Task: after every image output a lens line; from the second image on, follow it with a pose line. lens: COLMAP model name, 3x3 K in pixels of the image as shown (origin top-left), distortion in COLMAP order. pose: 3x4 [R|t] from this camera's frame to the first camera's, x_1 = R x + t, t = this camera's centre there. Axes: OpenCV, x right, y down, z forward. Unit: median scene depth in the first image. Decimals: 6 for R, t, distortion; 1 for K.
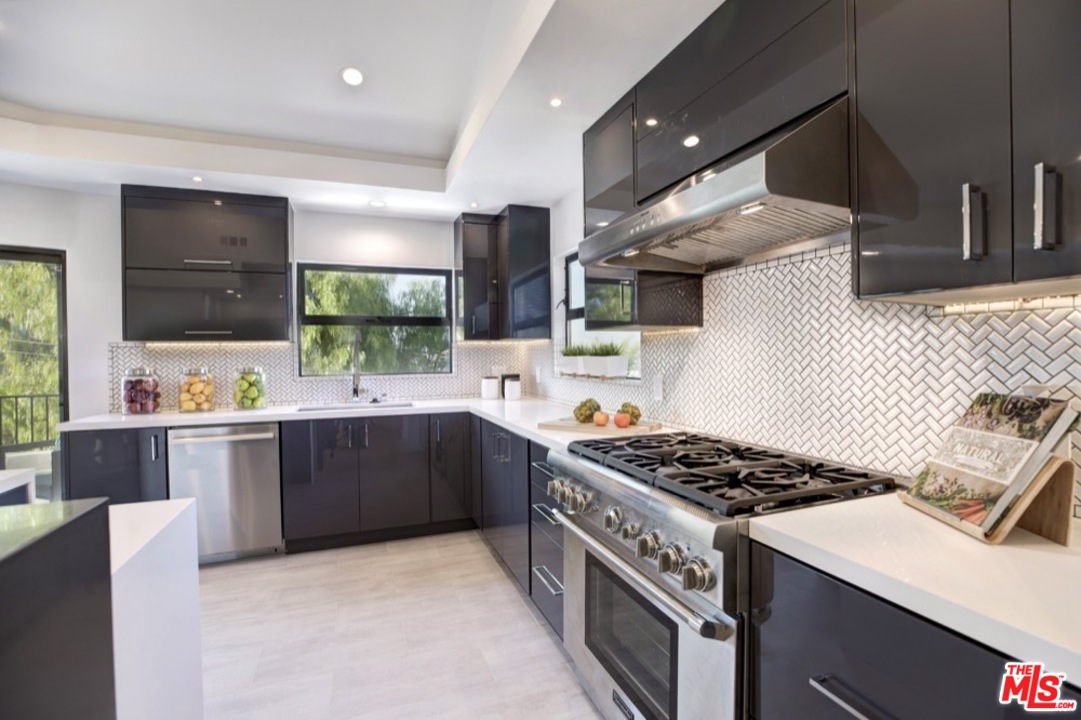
lens RADIAL K [[496.5, 0, 541.6], [0, 496.5, 357.4], [0, 0, 1]] dist [-0.029822, 0.003441]
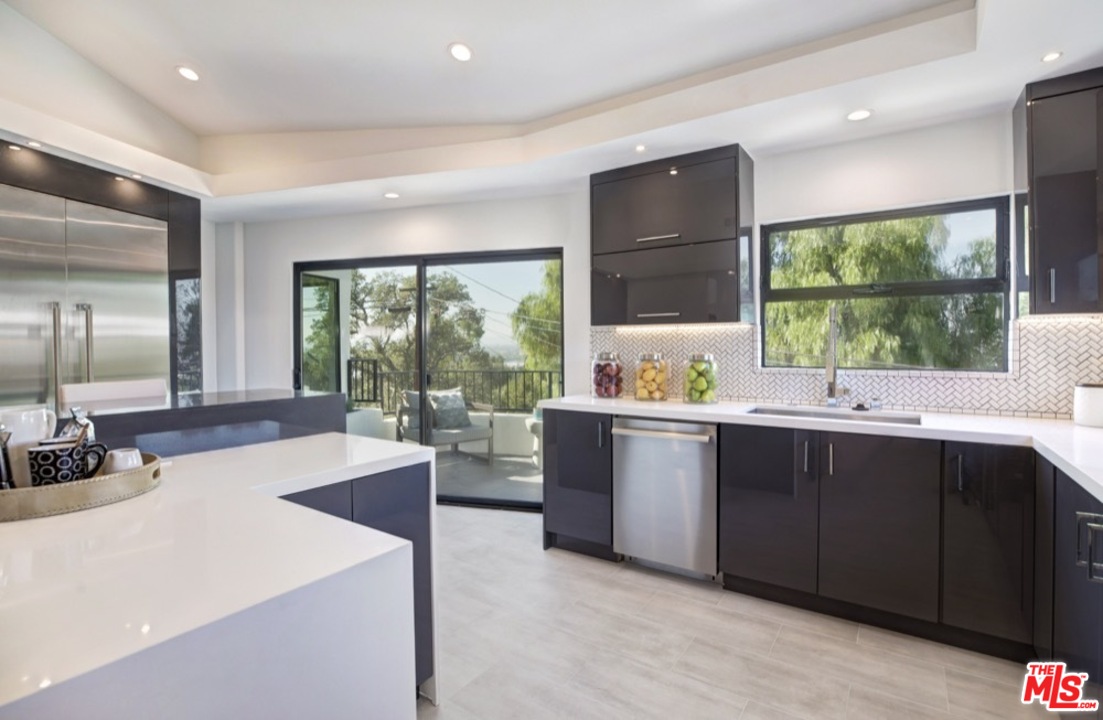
lens RADIAL K [[522.0, 0, 553.0], [0, 522.0, 348.6], [0, 0, 1]] dist [-0.031611, 0.003611]
pose [[0.573495, 0.016723, -0.819038, 0.004977], [-0.007873, 0.999858, 0.014902, -0.001392], [0.819171, -0.002098, 0.573545, 0.269577]]
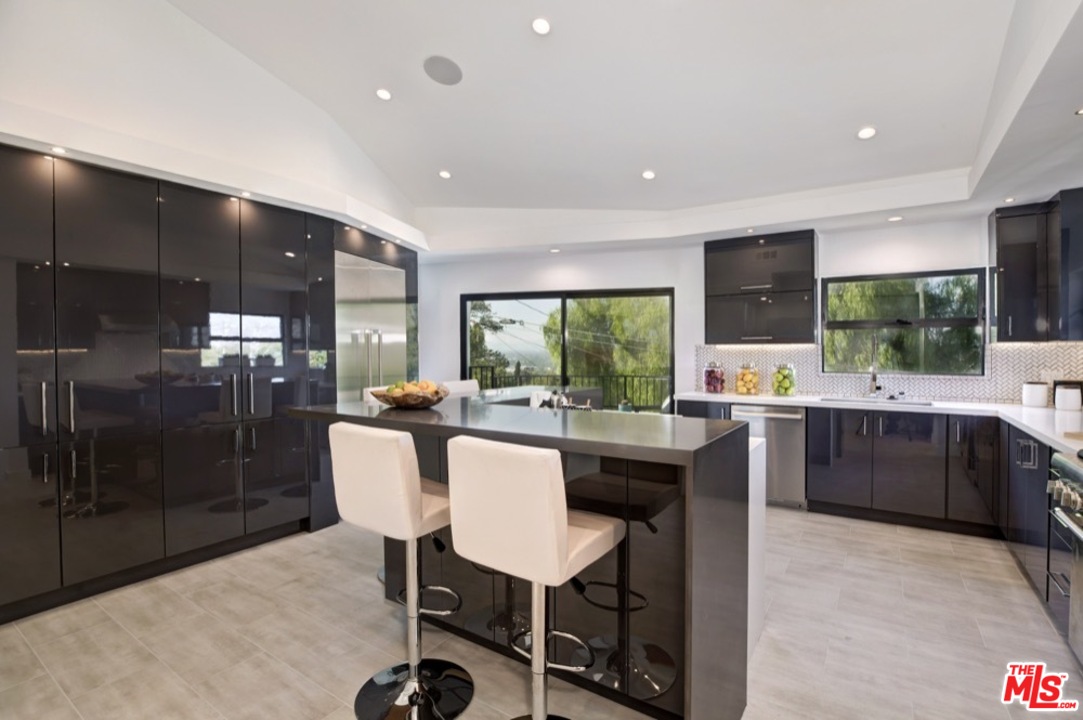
lens RADIAL K [[497.4, 0, 556.5], [0, 497.4, 354.2], [0, 0, 1]] dist [-0.029822, 0.003441]
pose [[0.580486, 0.016154, -0.814110, 0.128800], [-0.011416, 0.999866, 0.011700, -0.014387], [0.814190, 0.002502, 0.580593, -0.262866]]
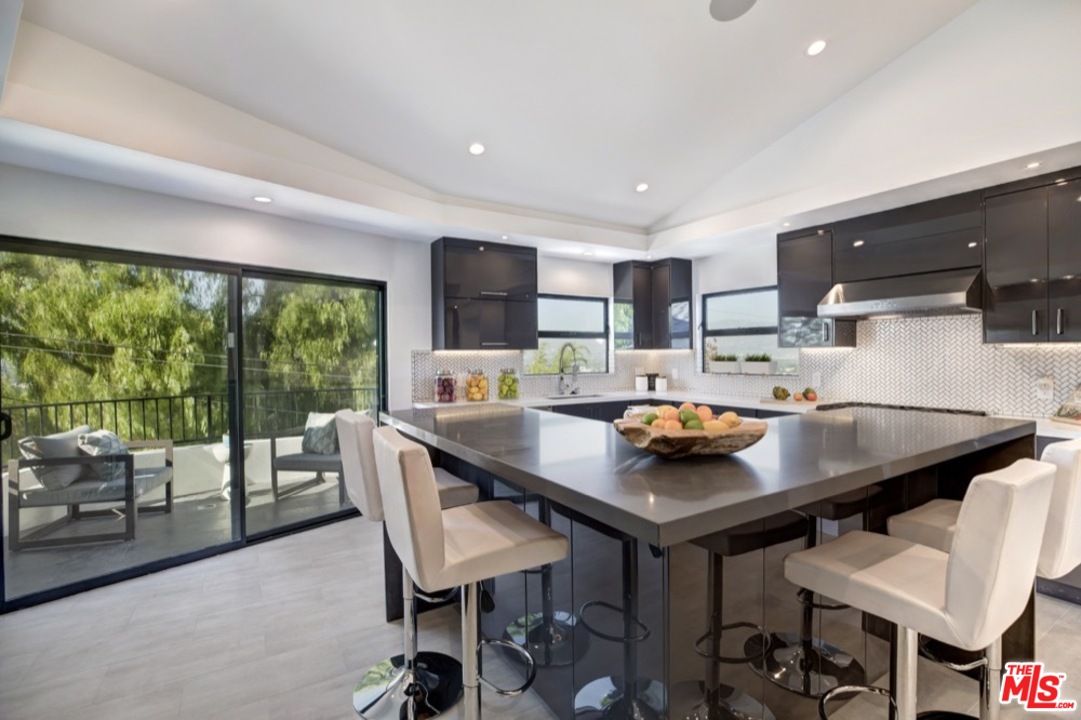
lens RADIAL K [[496.5, 0, 544.0], [0, 496.5, 356.7], [0, 0, 1]] dist [-0.029822, 0.003441]
pose [[0.982058, 0.003158, 0.188554, -0.771886], [-0.002454, 0.999989, -0.003965, -0.008939], [-0.188565, 0.003431, 0.982055, -0.404098]]
